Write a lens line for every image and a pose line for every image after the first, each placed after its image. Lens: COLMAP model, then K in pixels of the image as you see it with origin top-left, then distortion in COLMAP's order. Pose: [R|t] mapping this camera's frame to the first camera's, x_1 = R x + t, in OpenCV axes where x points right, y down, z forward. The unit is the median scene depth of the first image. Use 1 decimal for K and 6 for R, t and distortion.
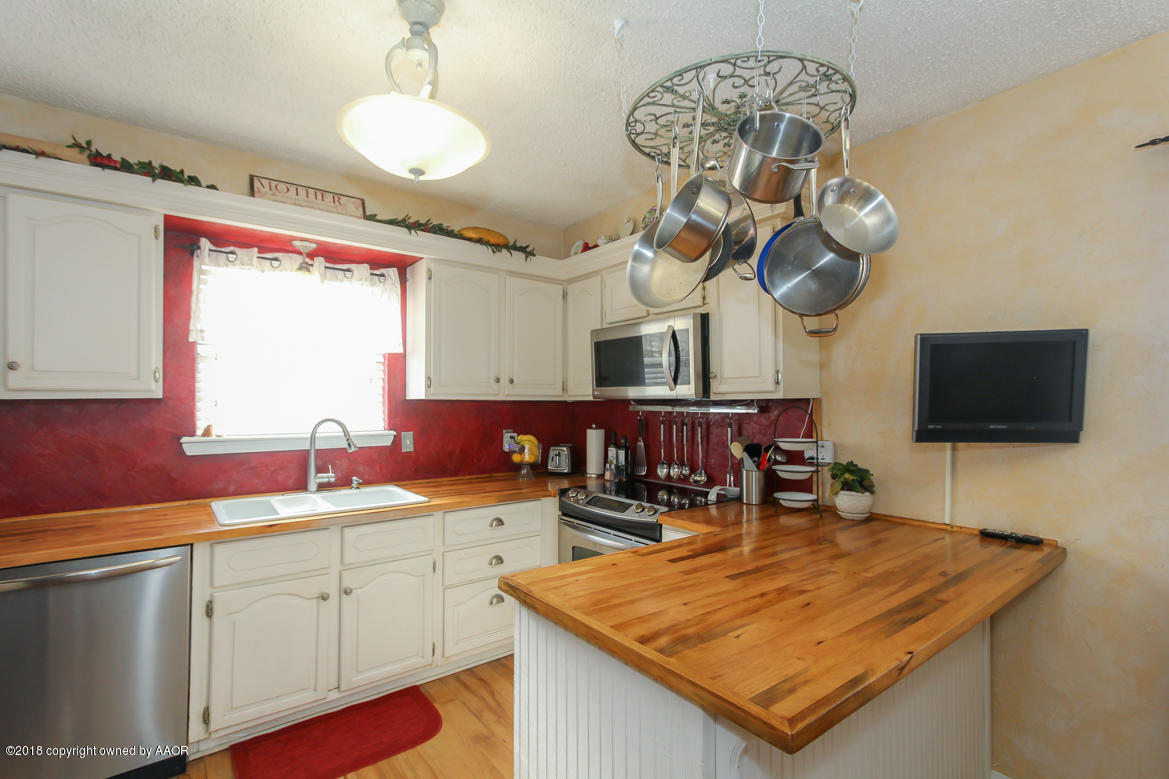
lens RADIAL K [[539.5, 0, 584.8], [0, 539.5, 394.5], [0, 0, 1]] dist [0.004872, 0.000787]
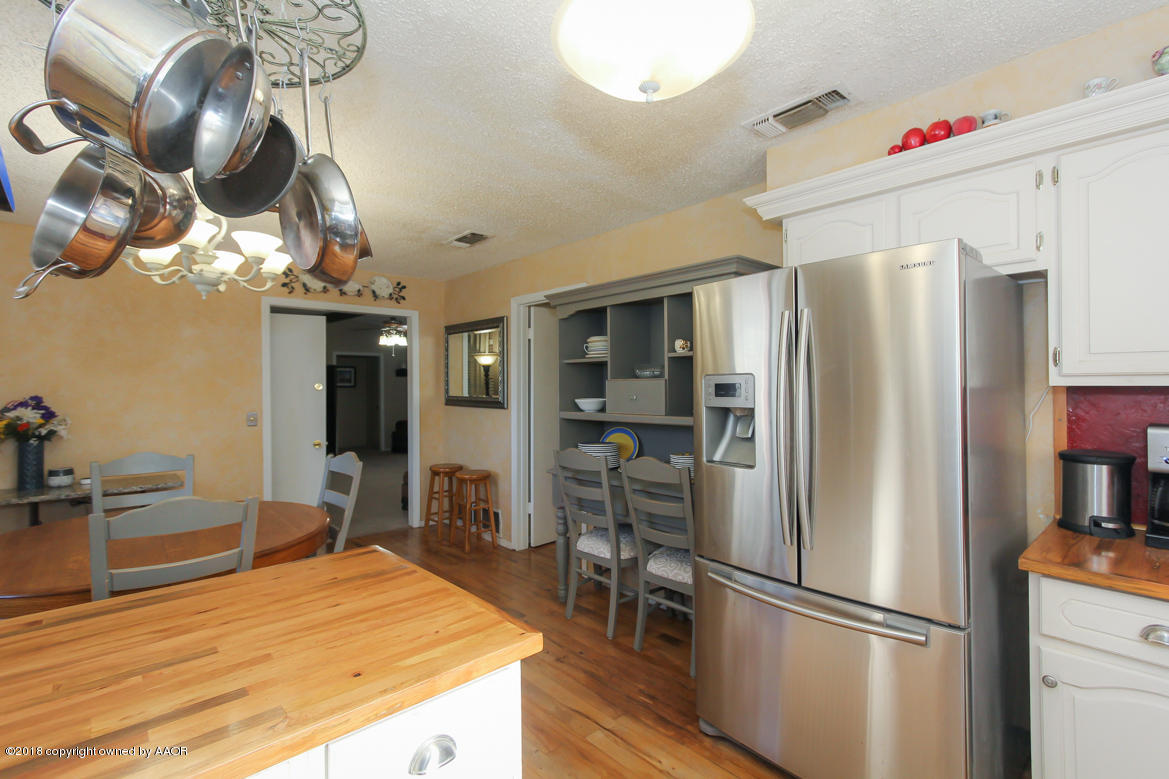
lens RADIAL K [[539.5, 0, 587.7], [0, 539.5, 385.4], [0, 0, 1]] dist [0.004872, 0.000787]
pose [[-0.996975, 0.006276, -0.077472, -0.097584], [0.007533, 0.999845, -0.015941, 0.004884], [0.077360, -0.016476, -0.996867, 1.025395]]
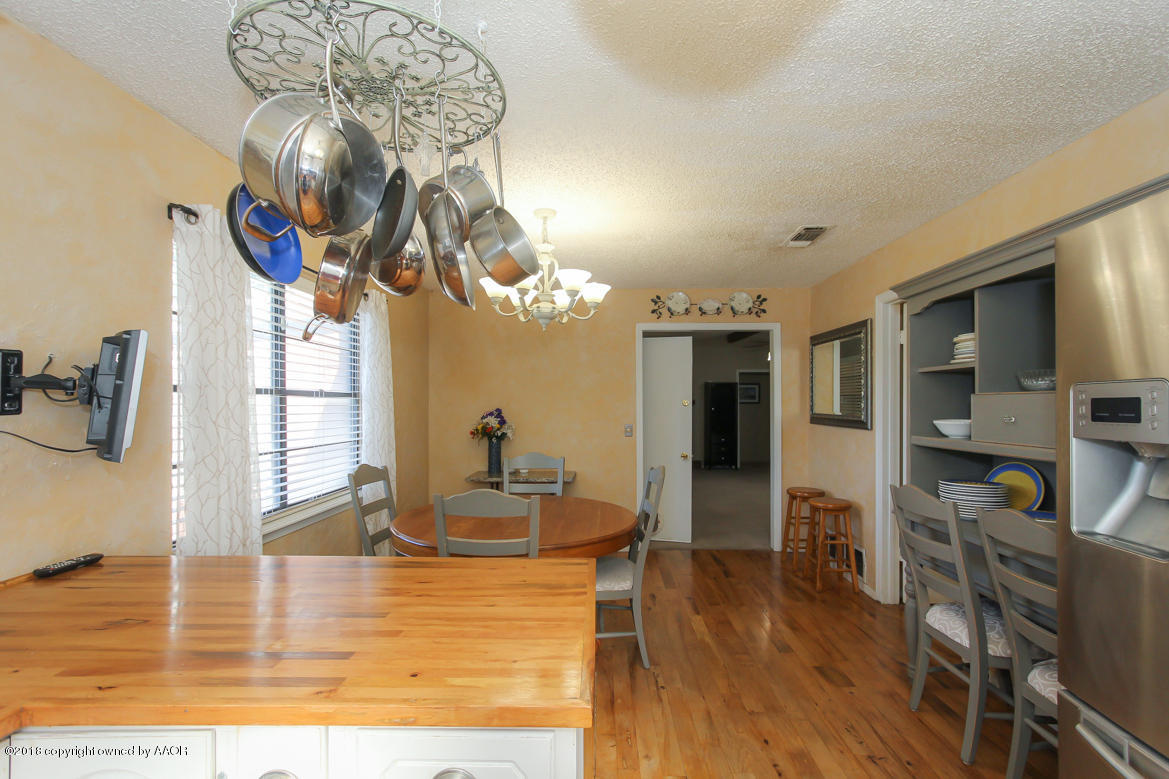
lens RADIAL K [[539.5, 0, 587.3], [0, 539.5, 402.1], [0, 0, 1]] dist [0.004872, 0.000787]
pose [[-0.775176, 0.004109, 0.631732, -0.313982], [-0.007511, 0.999848, -0.015720, 0.004769], [-0.631700, -0.016931, -0.775028, 0.863917]]
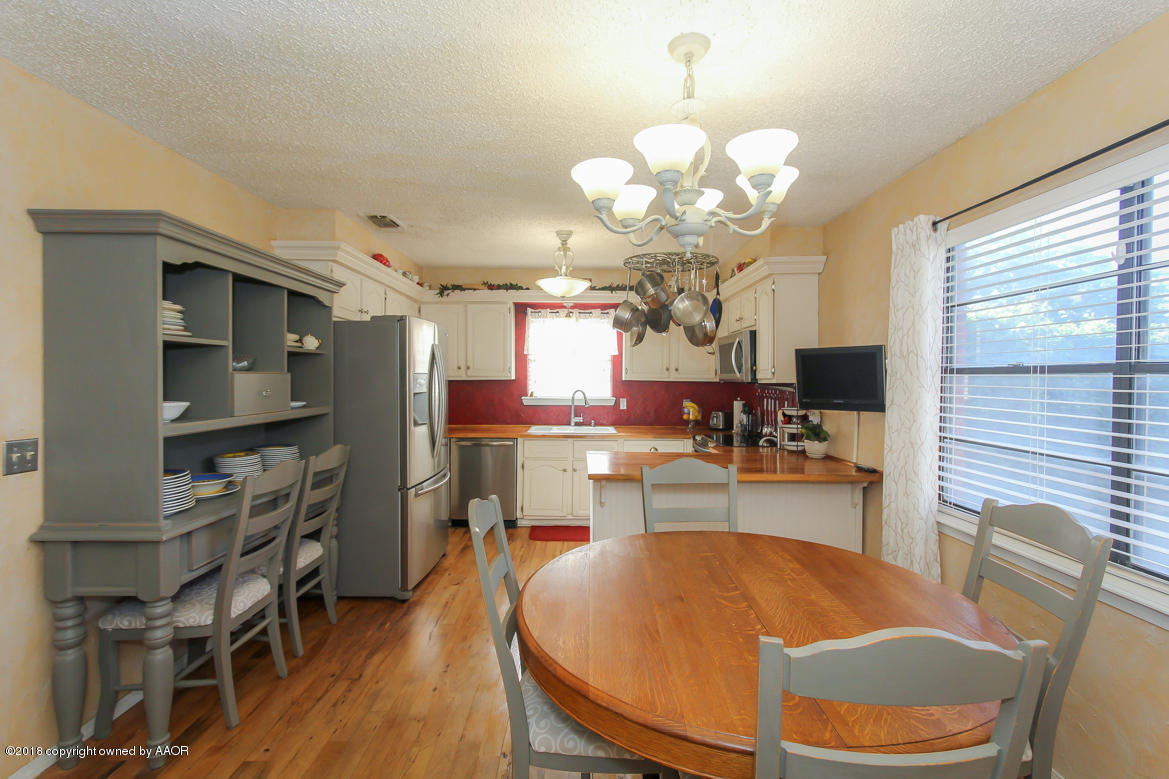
lens RADIAL K [[539.5, 0, 587.7], [0, 539.5, 383.9], [0, 0, 1]] dist [0.004872, 0.000787]
pose [[0.795684, 0.012878, -0.605575, 0.825096], [0.002731, 0.999687, 0.024849, -0.029171], [0.605705, -0.021426, 0.795400, -0.616934]]
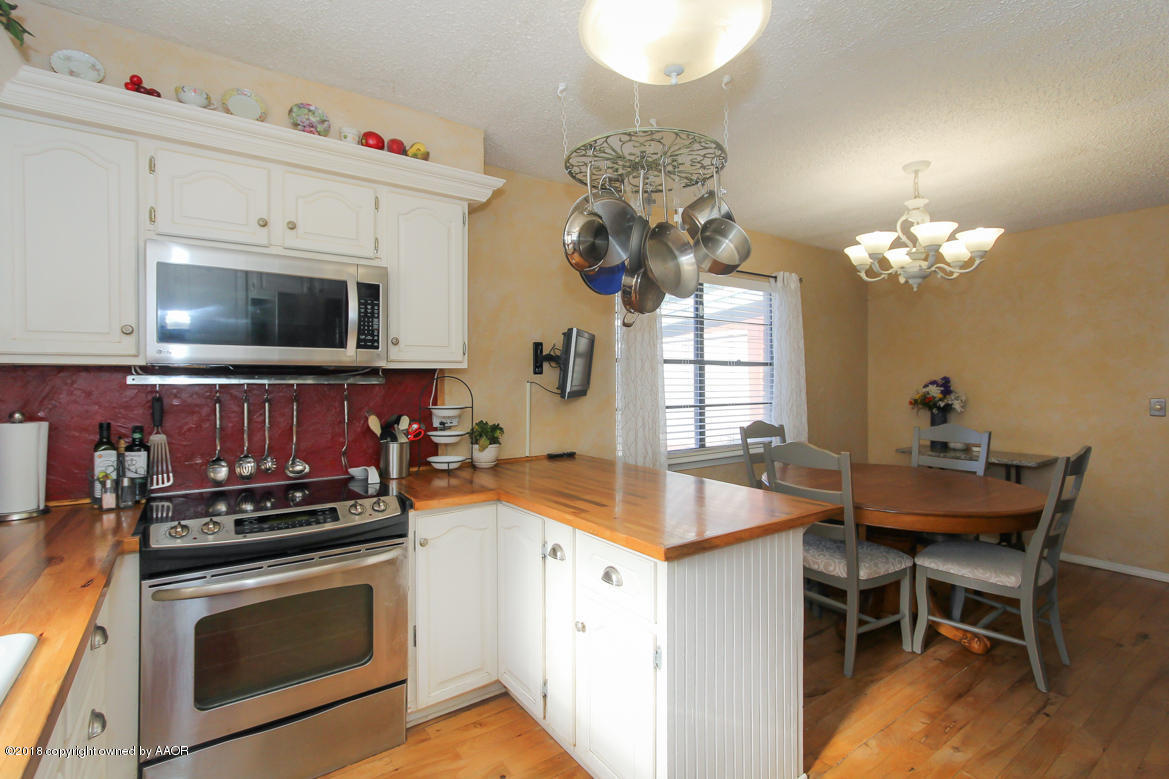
lens RADIAL K [[539.5, 0, 583.9], [0, 539.5, 380.3], [0, 0, 1]] dist [0.004872, 0.000787]
pose [[0.042571, -0.003252, 0.999088, -0.652699], [-0.014287, 0.999890, 0.003863, 0.021774], [-0.998991, -0.014438, 0.042520, 0.645709]]
